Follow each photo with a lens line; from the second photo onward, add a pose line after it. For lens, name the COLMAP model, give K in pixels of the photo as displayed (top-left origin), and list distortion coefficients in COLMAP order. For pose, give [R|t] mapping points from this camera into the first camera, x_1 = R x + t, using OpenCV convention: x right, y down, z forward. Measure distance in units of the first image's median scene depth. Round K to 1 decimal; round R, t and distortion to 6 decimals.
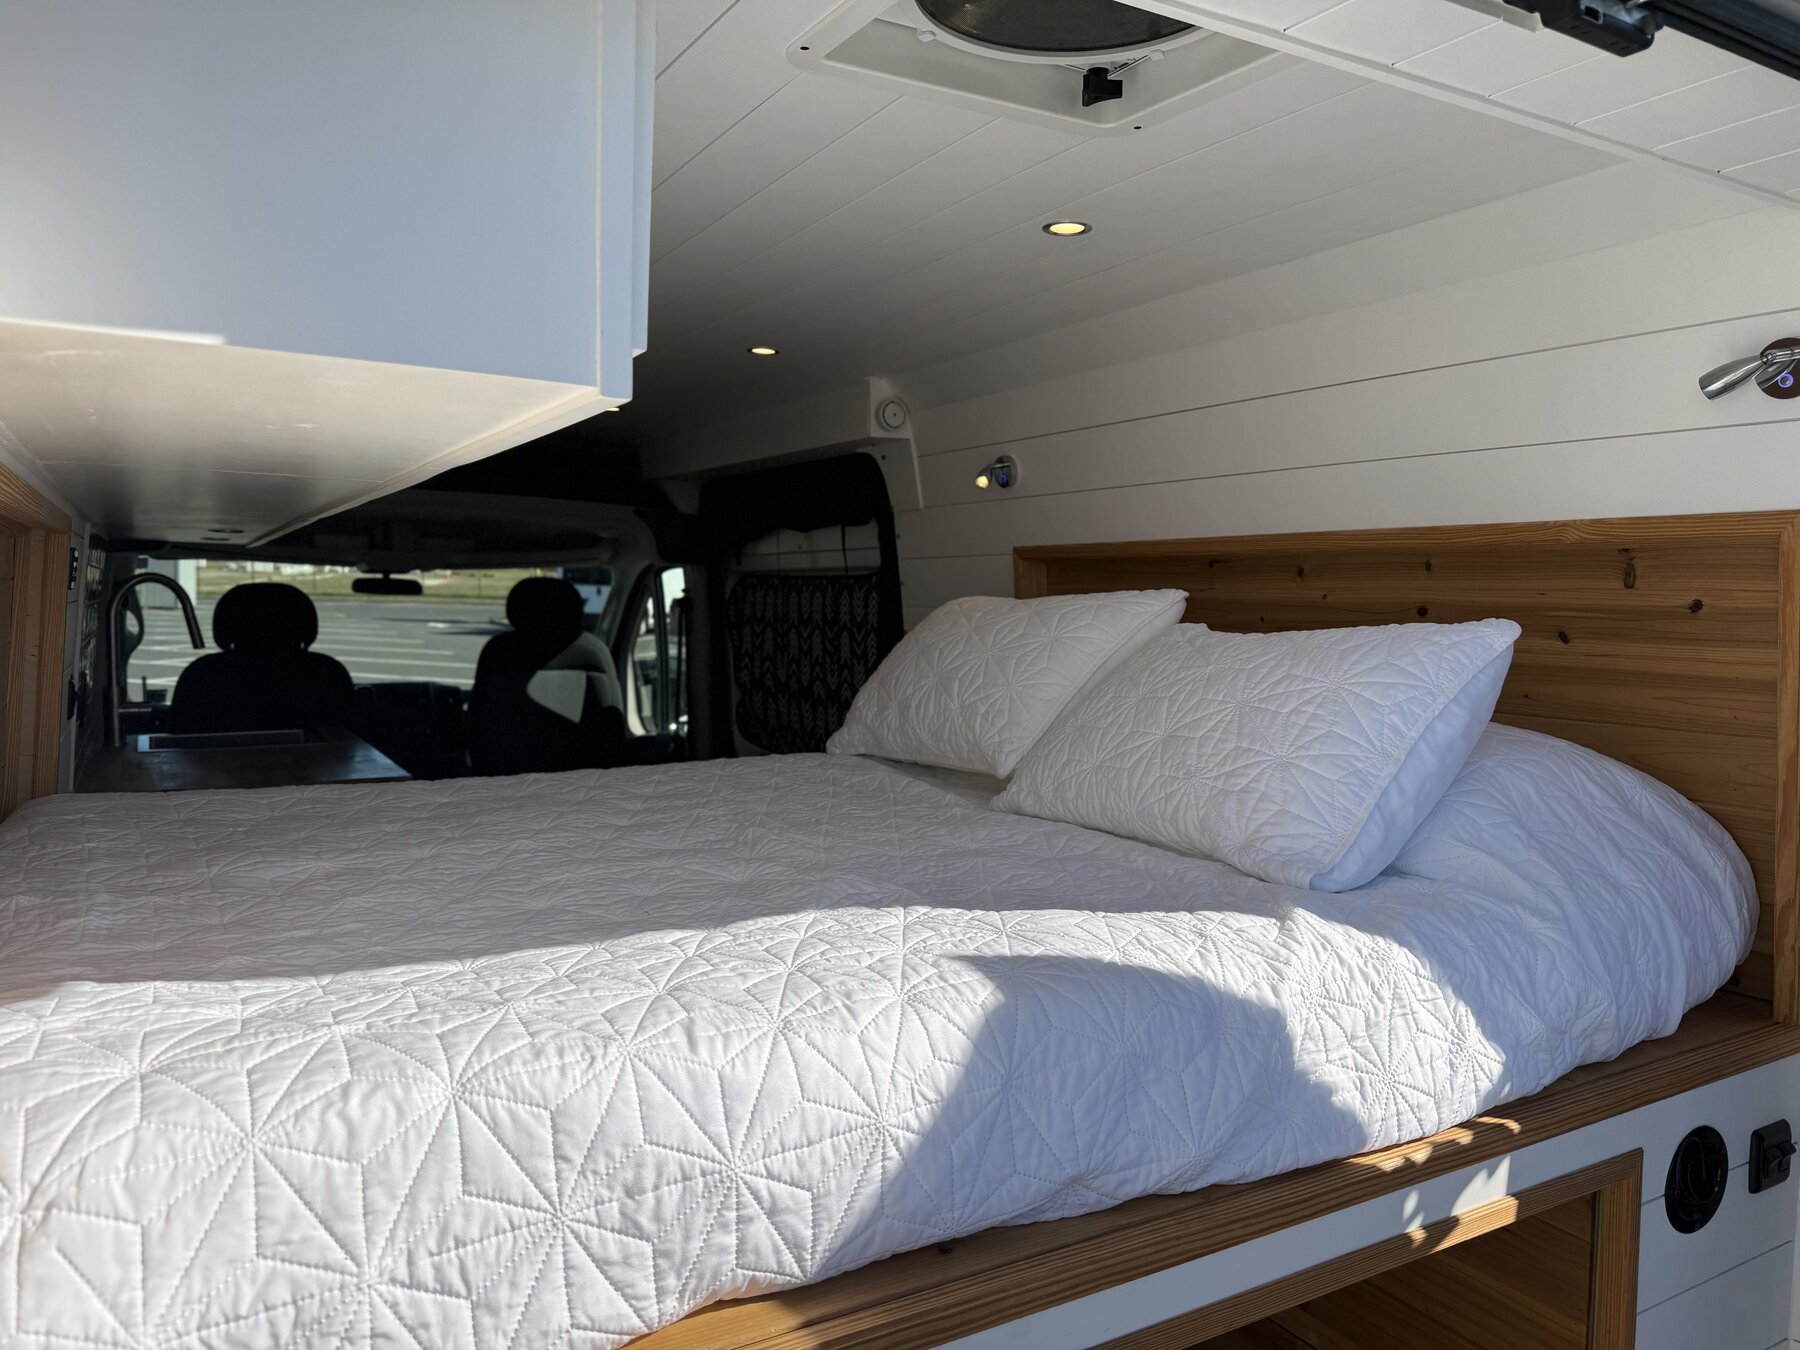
lens RADIAL K [[1272.6, 0, 899.0], [0, 1272.6, 676.6], [0, 0, 1]] dist [0.053705, -0.069877]
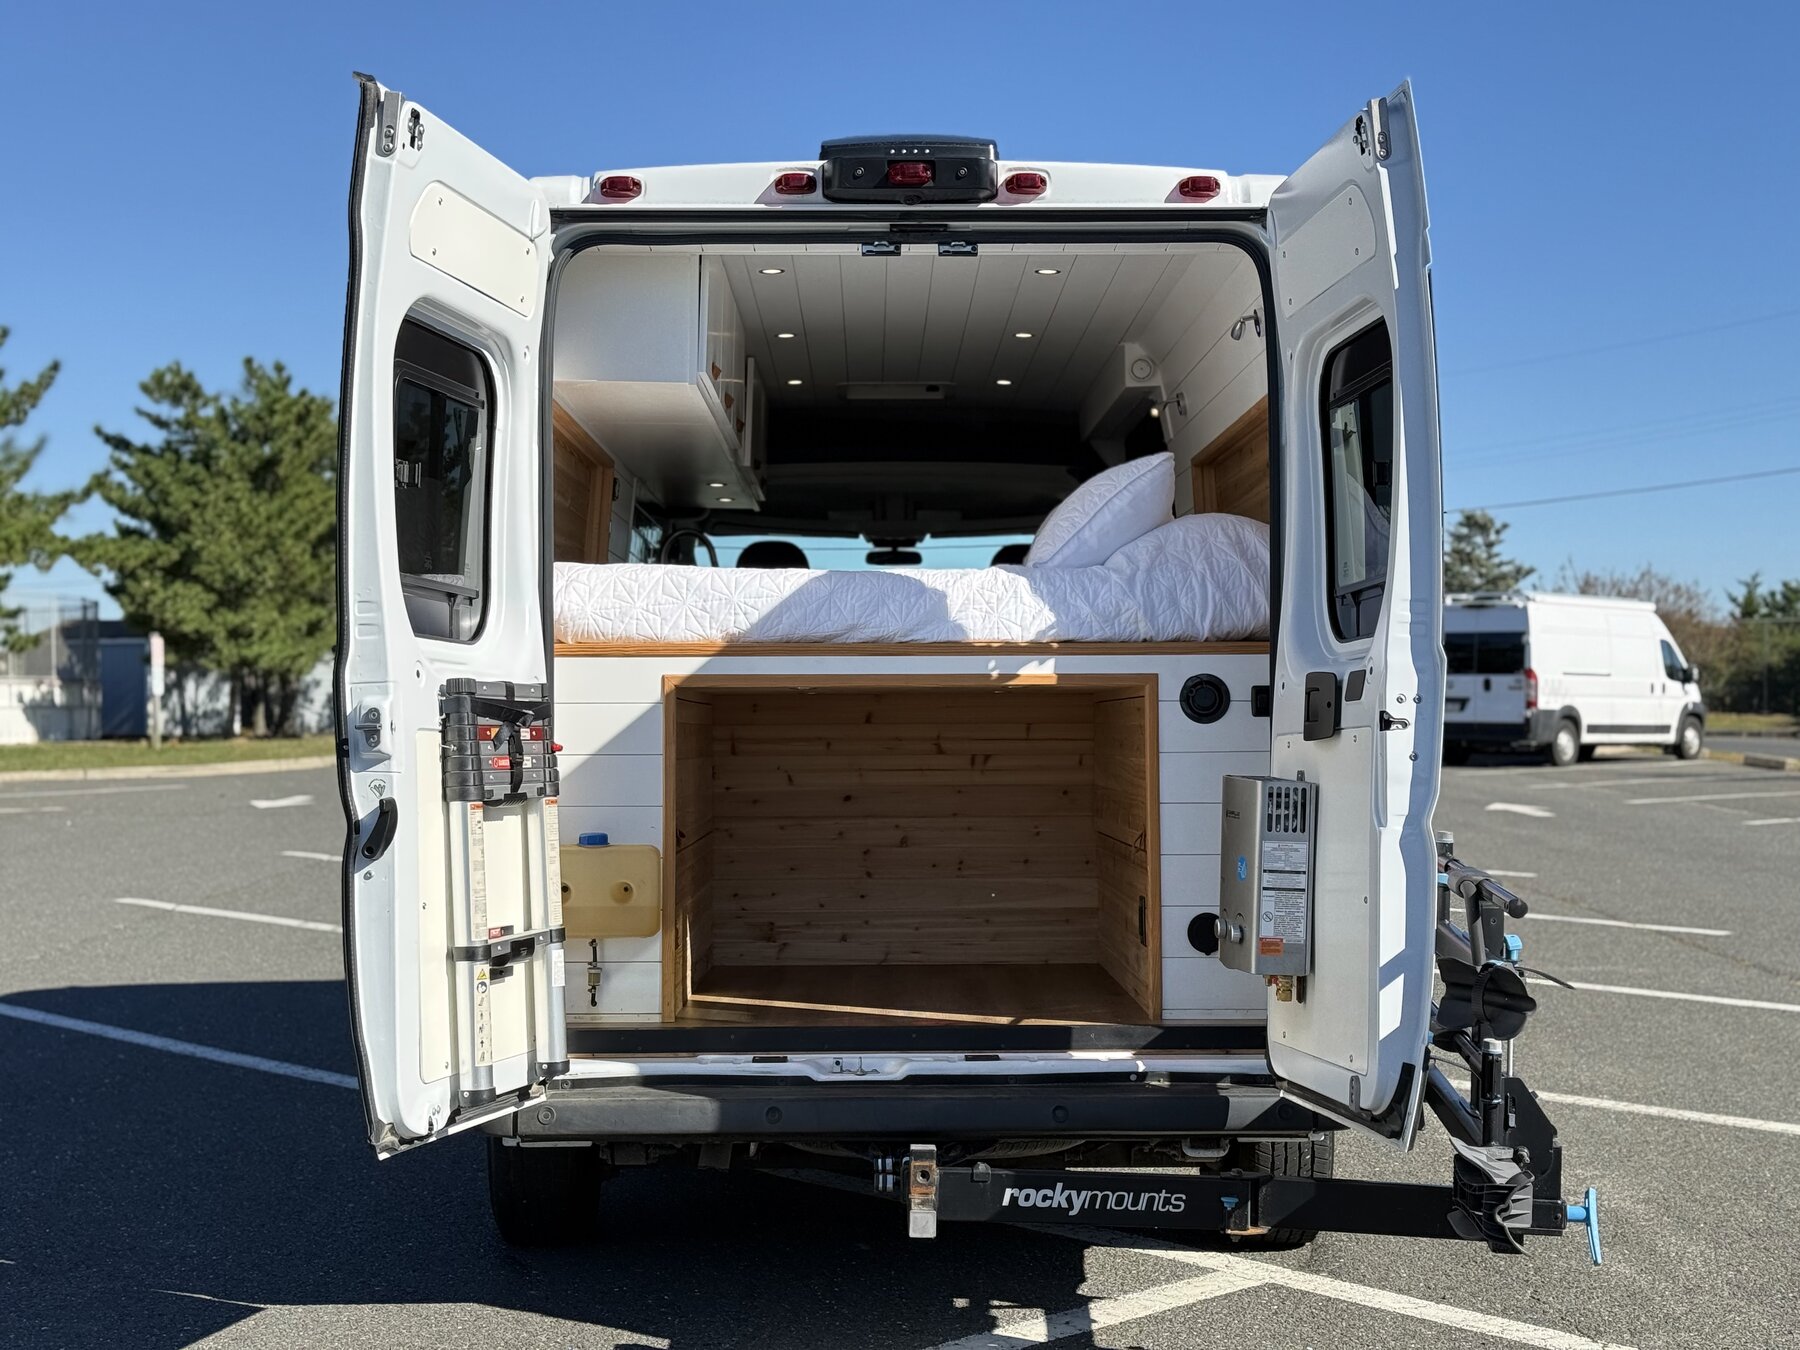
lens RADIAL K [[2516.0, 0, 930.9], [0, 2516.0, 666.1], [0, 0, 1]] dist [0.240062, 0.000000]
pose [[0.877797, -0.023751, -0.478443, 2.474036], [-0.020218, 0.996043, -0.086539, 0.783228], [0.478605, 0.085637, 0.873844, -3.231183]]
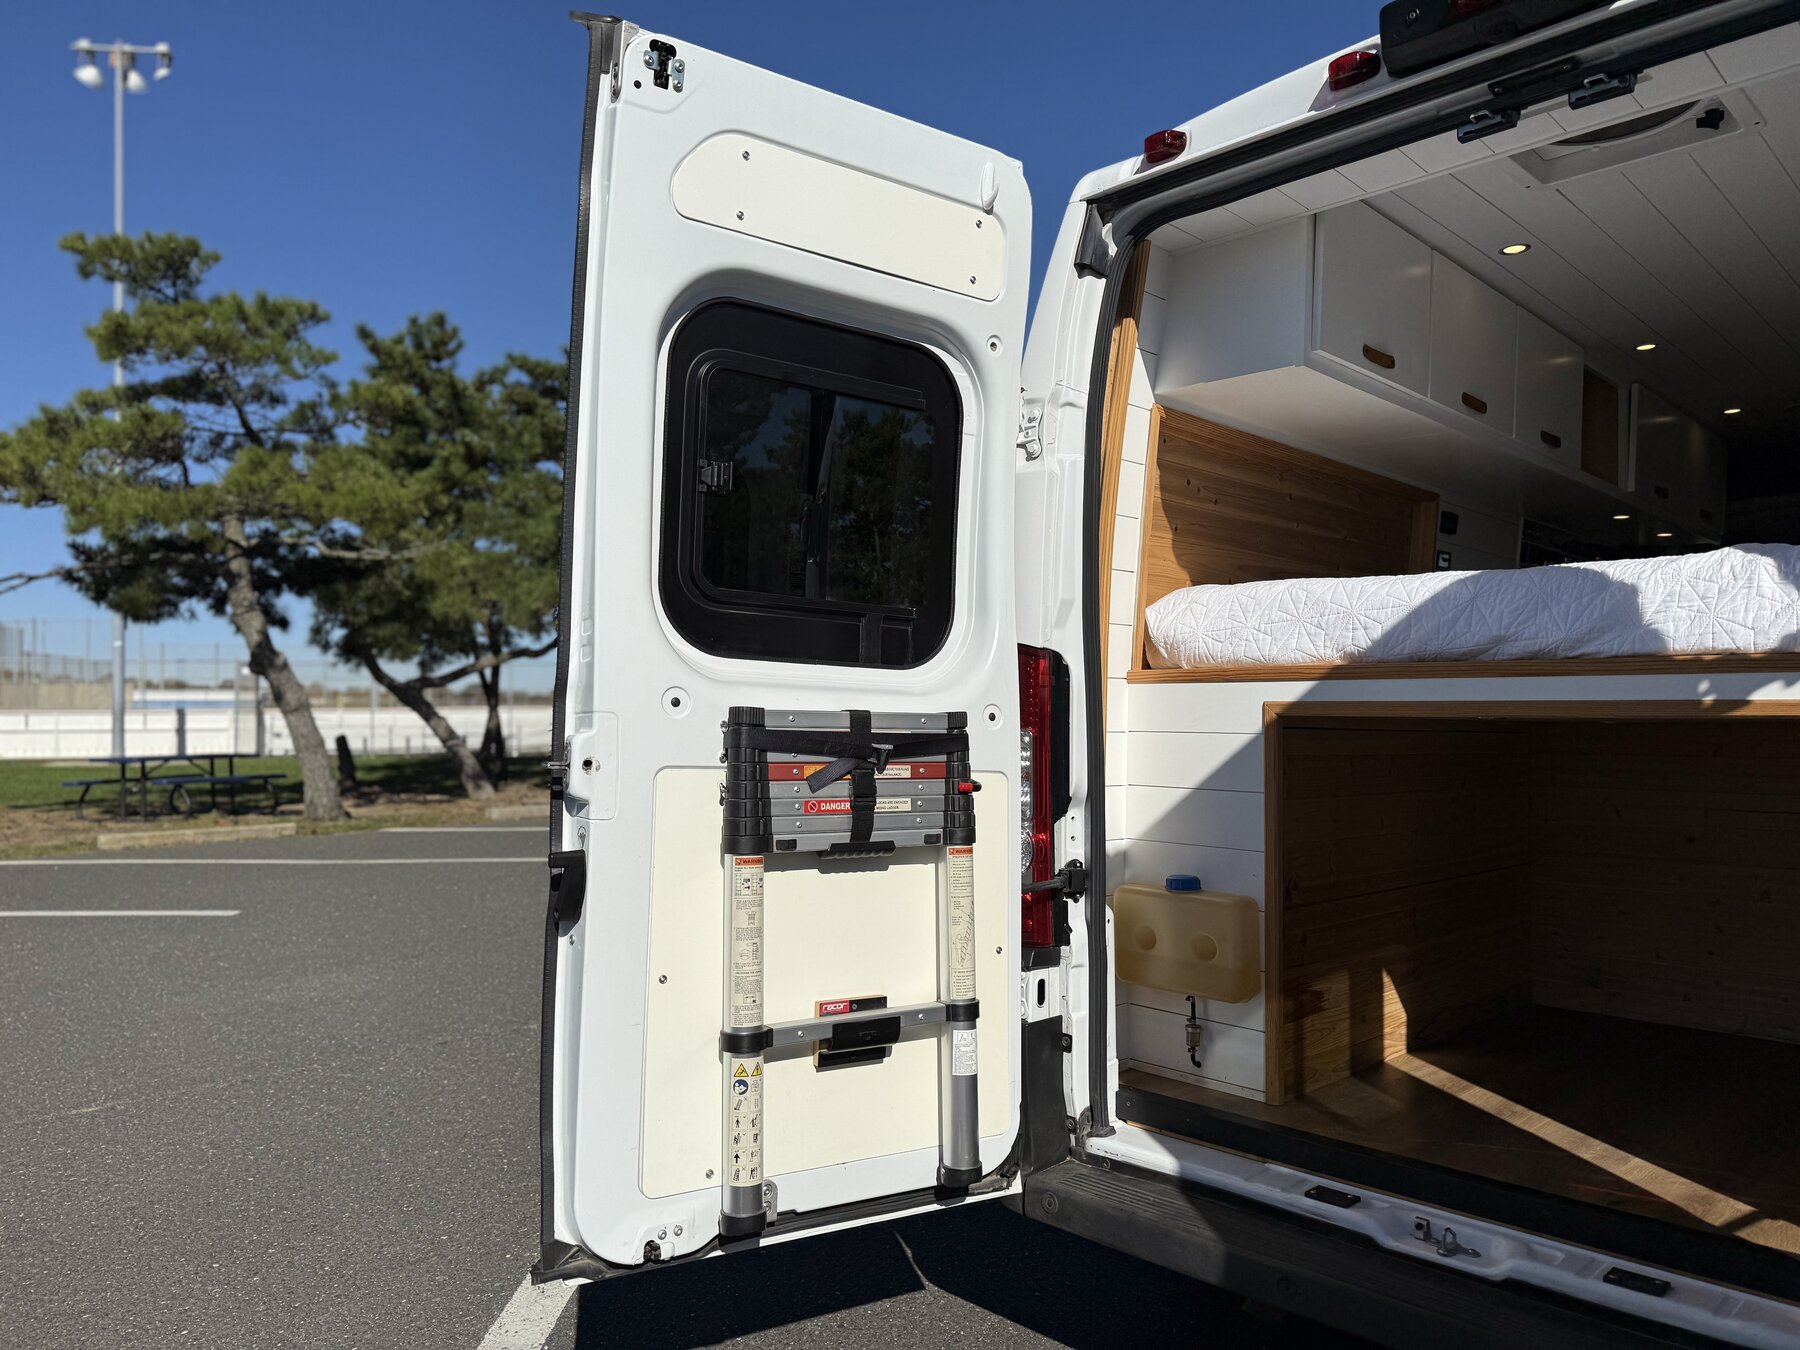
lens RADIAL K [[1272.6, 0, 904.0], [0, 1272.6, 671.0], [0, 0, 1]] dist [0.053705, -0.069877]
pose [[0.263216, -0.044943, -0.963690, 1.651474], [-0.071801, 0.995231, -0.066025, 0.535928], [0.962061, 0.086573, 0.258734, -0.503835]]
